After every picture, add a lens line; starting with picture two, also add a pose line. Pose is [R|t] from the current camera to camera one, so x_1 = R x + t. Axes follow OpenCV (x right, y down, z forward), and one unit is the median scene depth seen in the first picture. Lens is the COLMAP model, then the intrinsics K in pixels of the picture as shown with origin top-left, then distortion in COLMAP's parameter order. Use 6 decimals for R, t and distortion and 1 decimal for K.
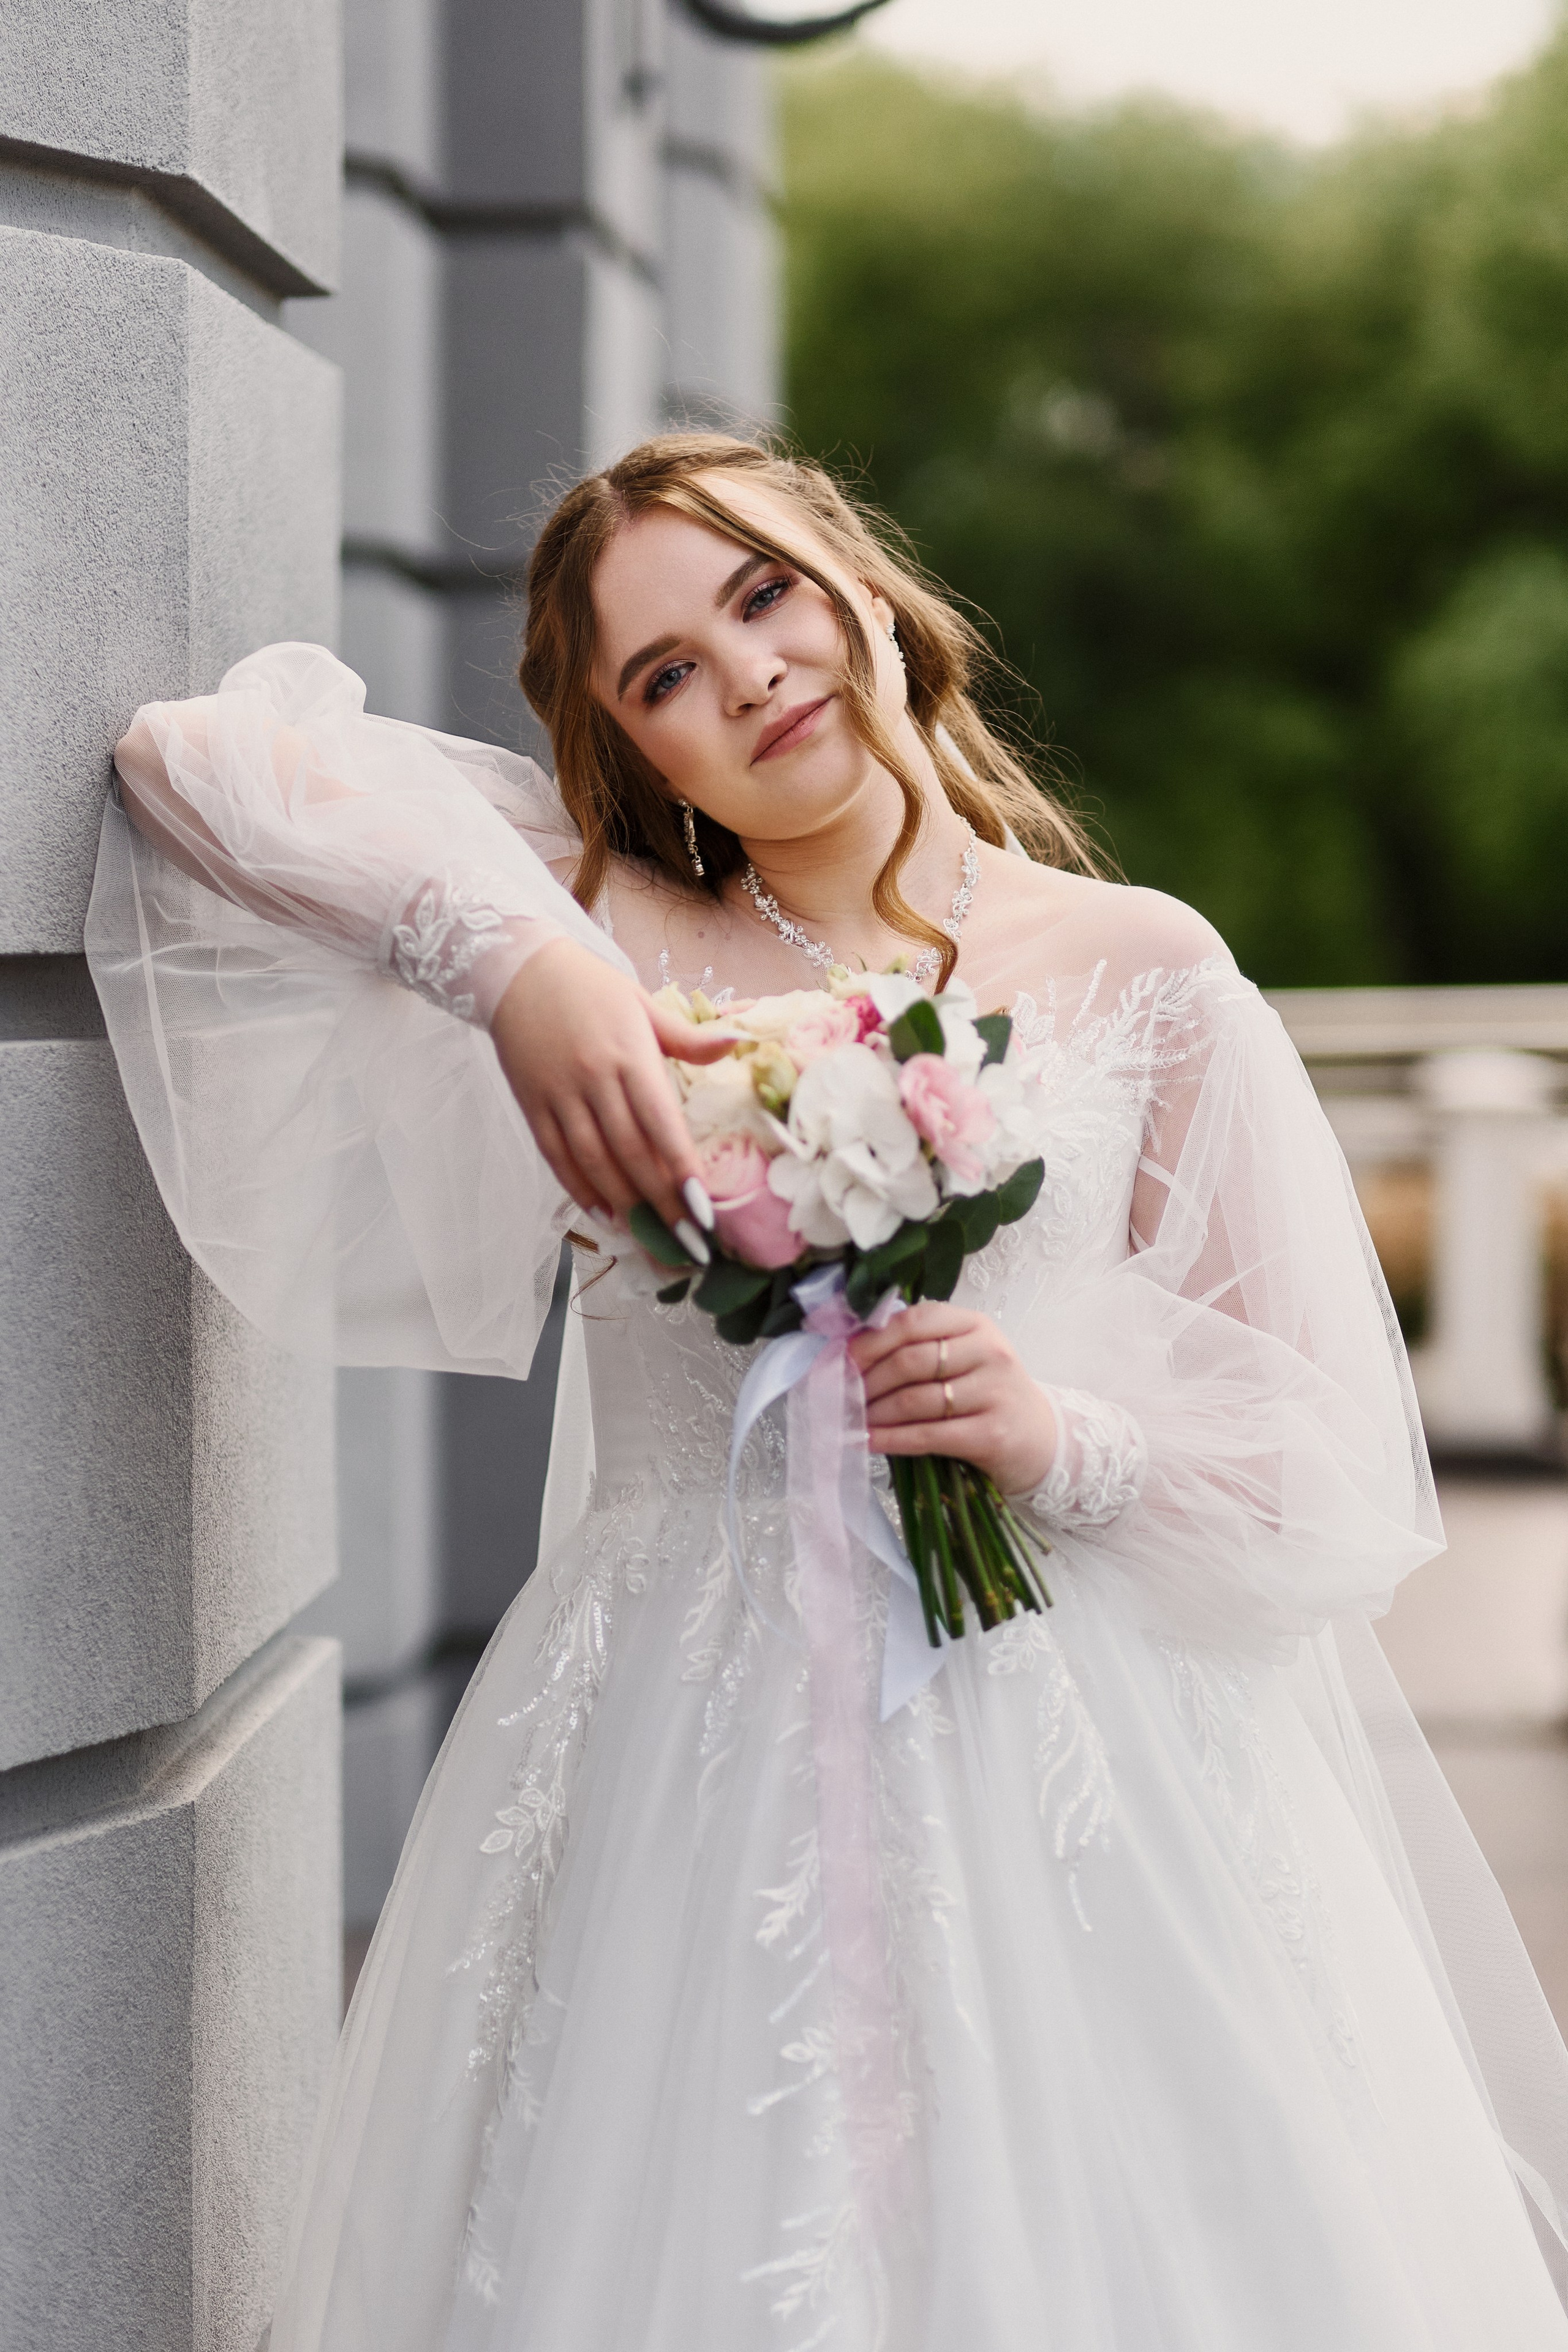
lens RADIAL K [[6248.1, 0, 784.0], [0, 6248.1, 1176.0], [0, 0, 1]] dist [0.096236, -0.475904]
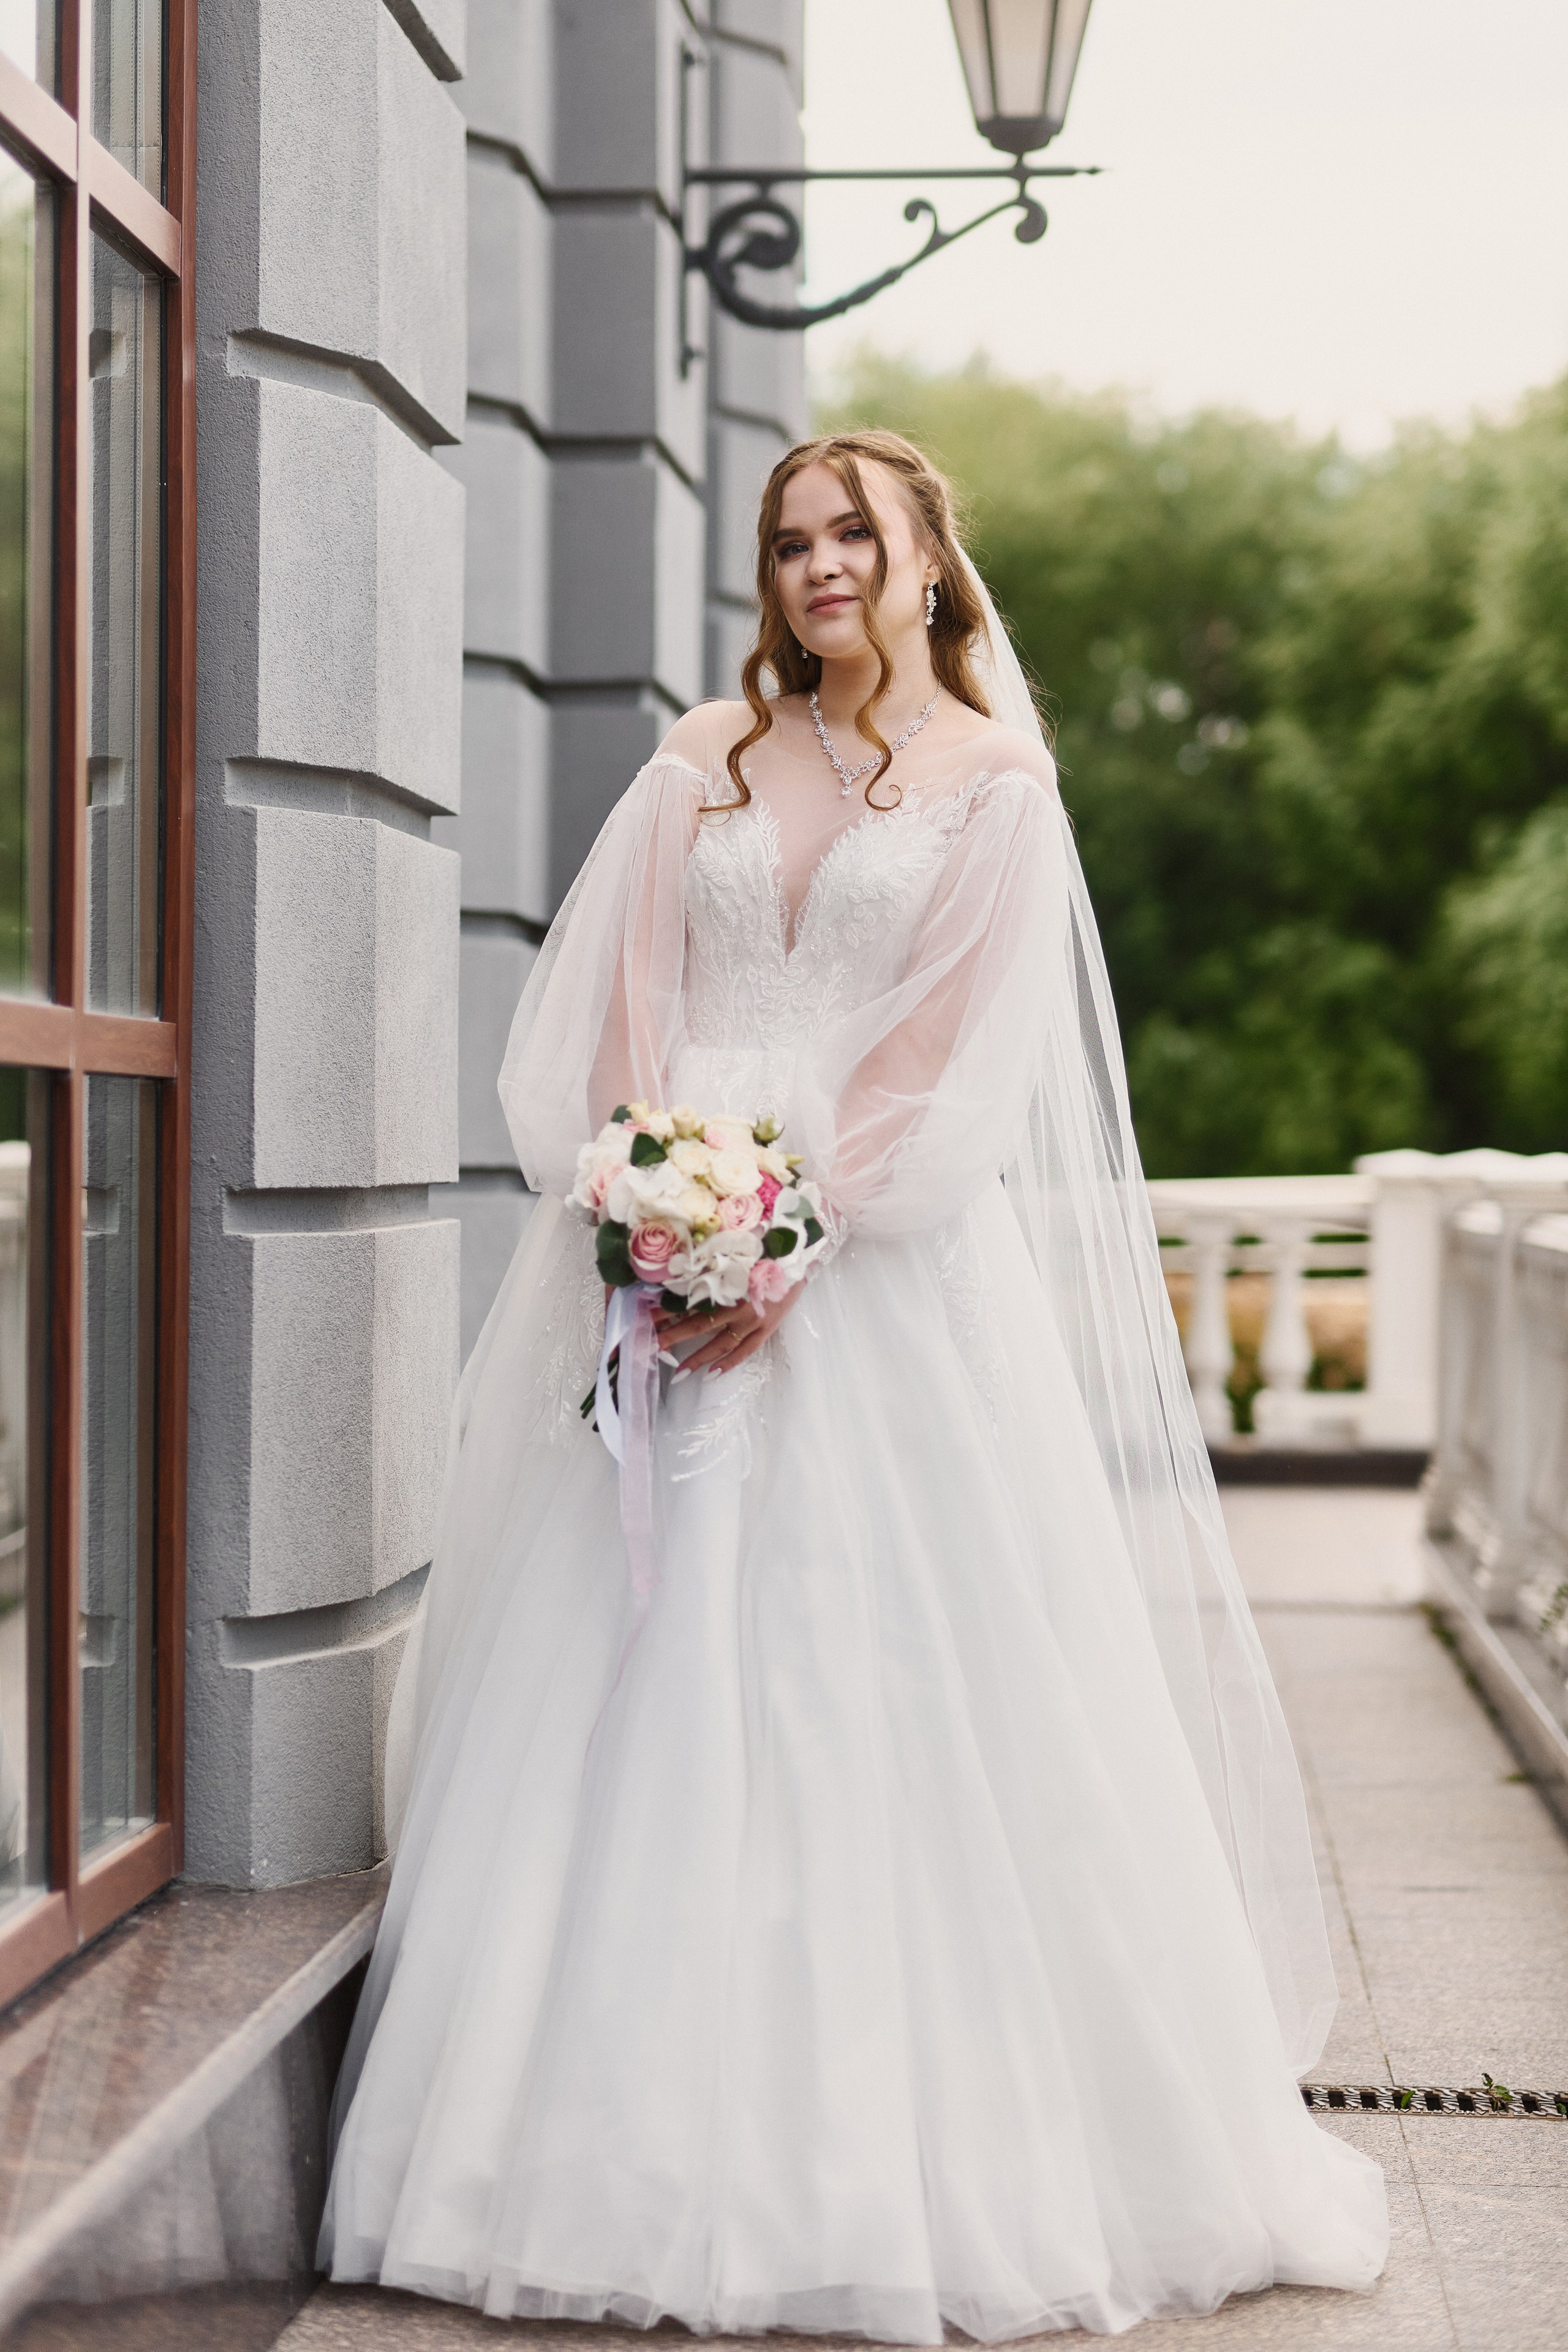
lens RADIAL K [[5533.9, 0, 784.0], [0, 5533.9, 1176.0], [0, 0, 1]] dist [0.041210, -0.103508]
pose [[0.999751, 0.004565, -0.021829, 0.063244], [-0.005297, 0.999421, -0.033601, 0.138132], [0.021663, 0.033708, 0.999197, -0.641843]]
